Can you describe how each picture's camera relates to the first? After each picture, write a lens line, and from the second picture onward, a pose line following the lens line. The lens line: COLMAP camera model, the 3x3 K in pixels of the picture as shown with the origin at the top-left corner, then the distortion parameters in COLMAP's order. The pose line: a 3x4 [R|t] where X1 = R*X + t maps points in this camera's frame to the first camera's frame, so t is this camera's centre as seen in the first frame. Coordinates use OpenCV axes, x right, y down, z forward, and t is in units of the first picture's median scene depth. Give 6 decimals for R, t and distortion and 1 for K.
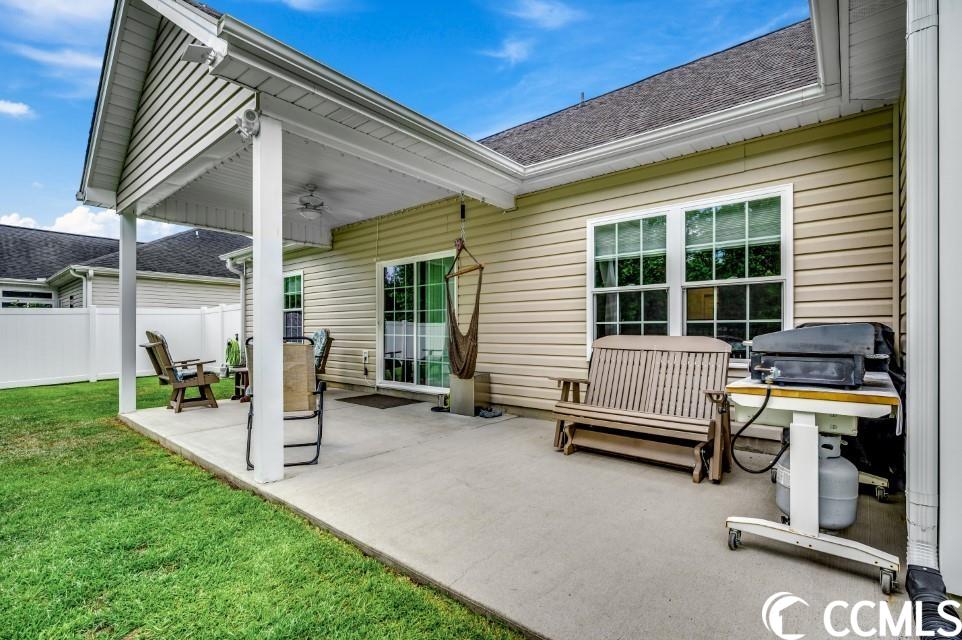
lens RADIAL K [[442.9, 0, 480.6], [0, 442.9, 325.0], [0, 0, 1]] dist [-0.003146, -0.000110]
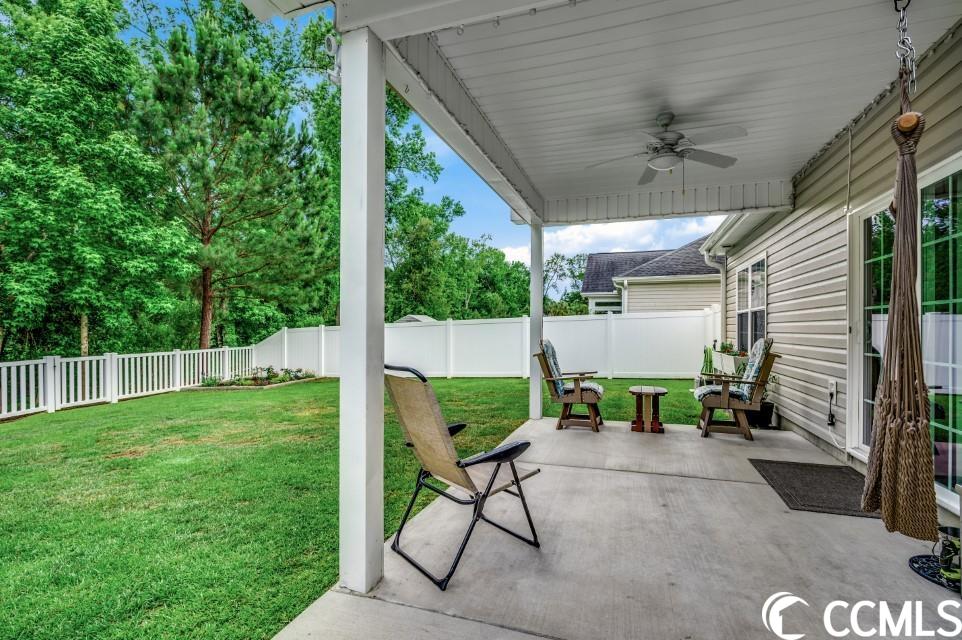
lens RADIAL K [[442.9, 0, 485.0], [0, 442.9, 328.4], [0, 0, 1]] dist [-0.003146, -0.000110]
pose [[0.374262, -0.000069, -0.927323, 0.083763], [0.009050, 0.999953, 0.003578, -0.012200], [0.927279, -0.009731, 0.374245, 0.403558]]
